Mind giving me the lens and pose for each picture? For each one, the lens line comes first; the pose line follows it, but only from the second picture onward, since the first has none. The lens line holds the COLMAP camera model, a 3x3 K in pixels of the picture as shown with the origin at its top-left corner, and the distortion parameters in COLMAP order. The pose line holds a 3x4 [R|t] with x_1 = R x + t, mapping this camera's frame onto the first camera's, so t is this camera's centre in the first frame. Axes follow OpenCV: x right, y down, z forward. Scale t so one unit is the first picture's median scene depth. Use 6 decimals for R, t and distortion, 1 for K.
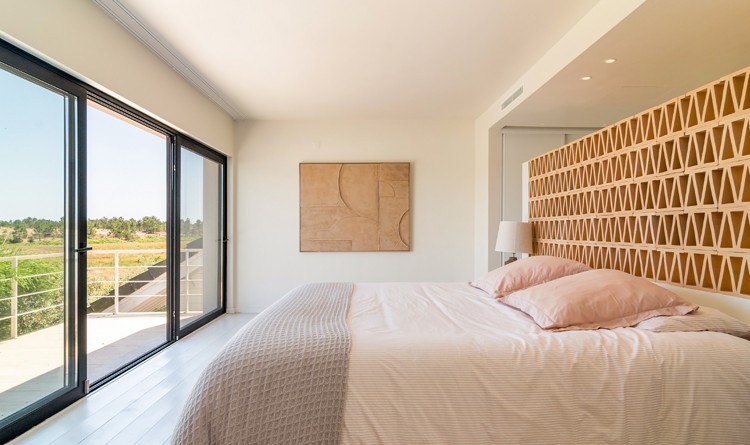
lens RADIAL K [[408.9, 0, 375.0], [0, 408.9, 222.5], [0, 0, 1]] dist [-0.000384, 0.000362]
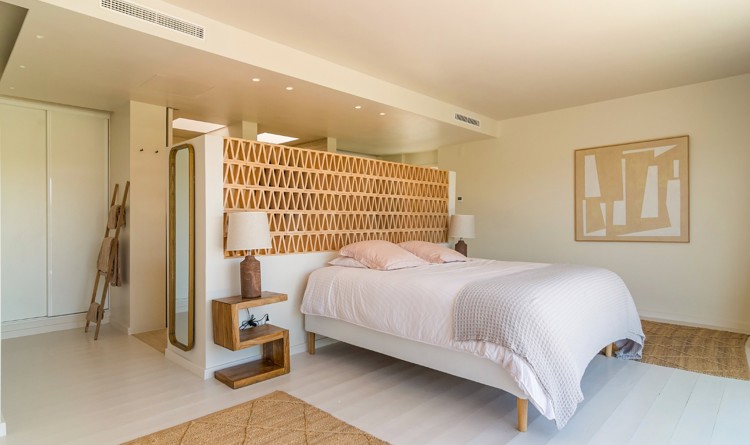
lens RADIAL K [[408.9, 0, 375.0], [0, 408.9, 222.5], [0, 0, 1]] dist [-0.000384, 0.000362]
pose [[-0.706170, 0.006231, 0.708015, -0.608389], [-0.004665, 0.999899, -0.013453, 0.040679], [-0.708027, -0.012803, -0.706069, 2.055226]]
